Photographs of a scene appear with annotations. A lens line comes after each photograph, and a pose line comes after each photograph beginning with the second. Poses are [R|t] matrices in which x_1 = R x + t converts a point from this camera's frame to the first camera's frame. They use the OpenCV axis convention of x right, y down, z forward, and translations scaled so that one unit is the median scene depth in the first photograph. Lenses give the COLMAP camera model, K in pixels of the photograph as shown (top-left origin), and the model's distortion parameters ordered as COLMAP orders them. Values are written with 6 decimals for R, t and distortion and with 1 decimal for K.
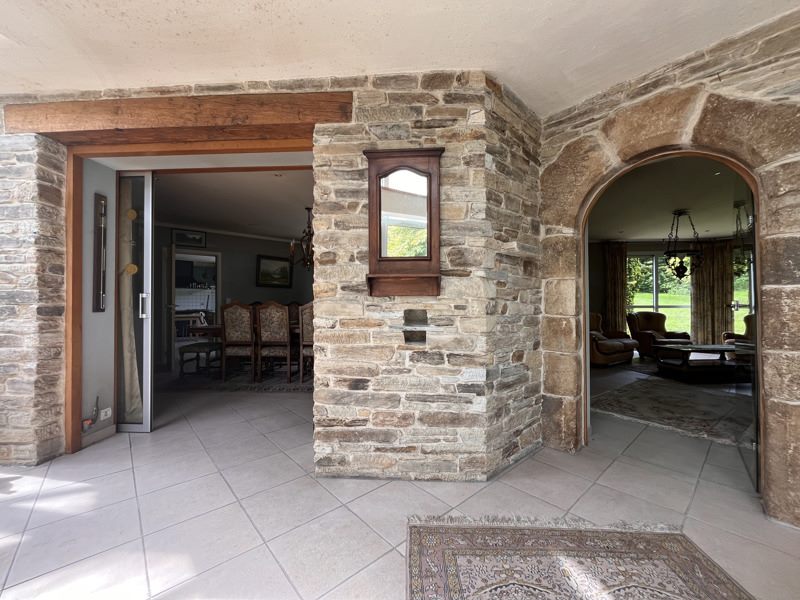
lens RADIAL K [[321.1, 0, 399.9], [0, 321.1, 299.1], [0, 0, 1]] dist [-0.000096, 0.000015]
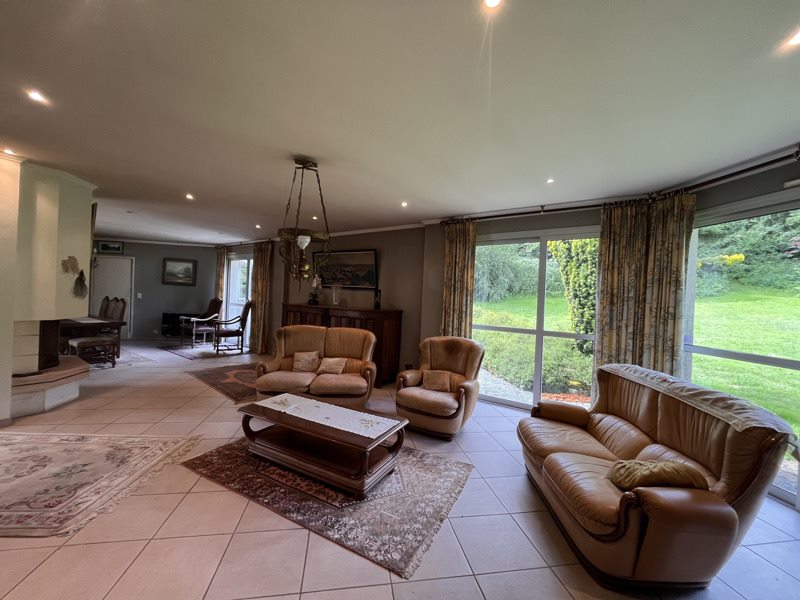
lens RADIAL K [[321.1, 0, 399.1], [0, 321.1, 300.0], [0, 0, 1]] dist [-0.000096, 0.000015]
pose [[0.842587, 0.040445, -0.537040, 1.017591], [-0.043396, 0.999032, 0.007152, -0.027315], [0.536809, 0.017279, 0.843527, 0.475165]]
